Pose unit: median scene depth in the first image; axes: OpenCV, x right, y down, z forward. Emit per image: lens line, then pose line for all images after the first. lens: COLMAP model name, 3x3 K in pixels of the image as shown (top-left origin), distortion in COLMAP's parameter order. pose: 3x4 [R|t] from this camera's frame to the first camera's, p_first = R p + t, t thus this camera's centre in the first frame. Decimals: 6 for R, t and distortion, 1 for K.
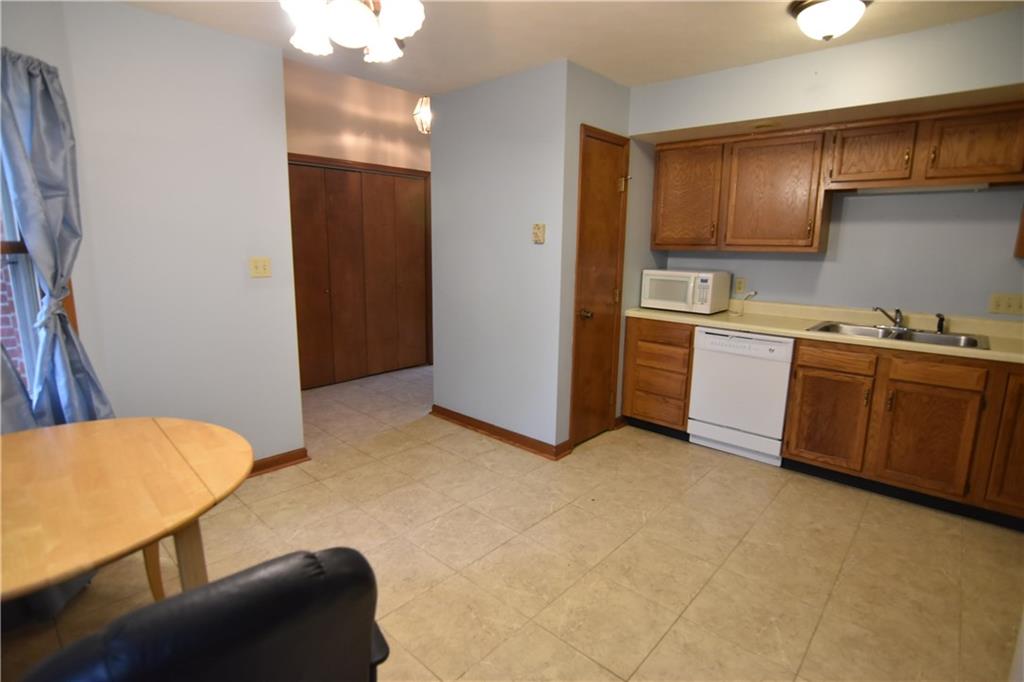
lens RADIAL K [[513.6, 0, 512.7], [0, 513.6, 337.8], [0, 0, 1]] dist [-0.004571, -0.000617]
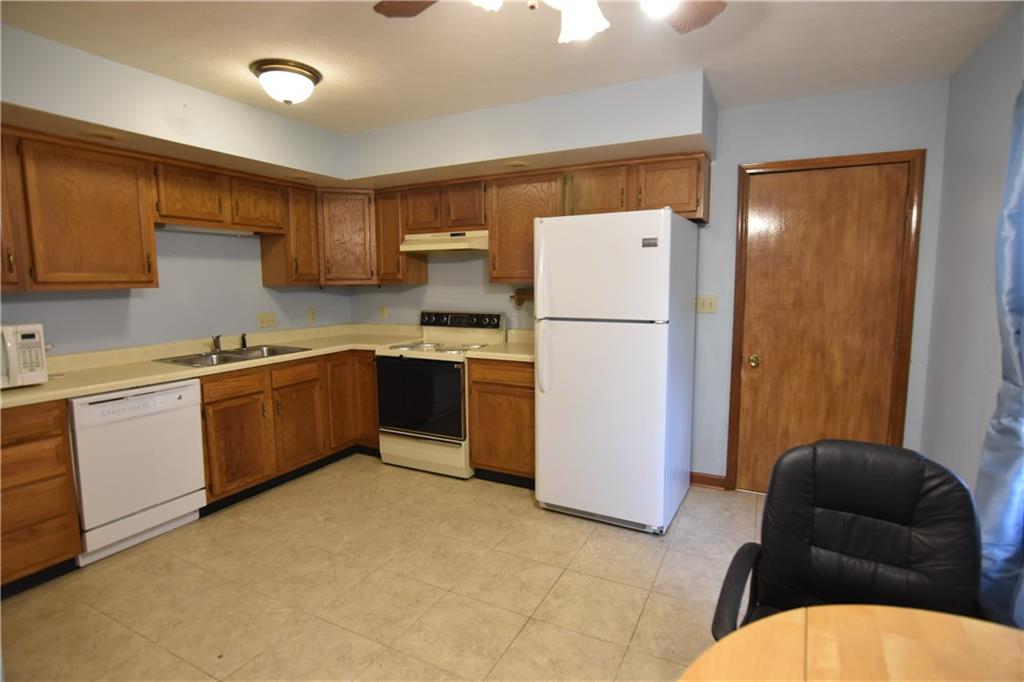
lens RADIAL K [[513.6, 0, 512.7], [0, 513.6, 337.8], [0, 0, 1]] dist [-0.004571, -0.000617]
pose [[-0.250542, -0.123144, 0.960242, -0.514320], [0.179367, 0.968800, 0.171041, -0.132616], [-0.951345, 0.215089, -0.220637, 0.660169]]
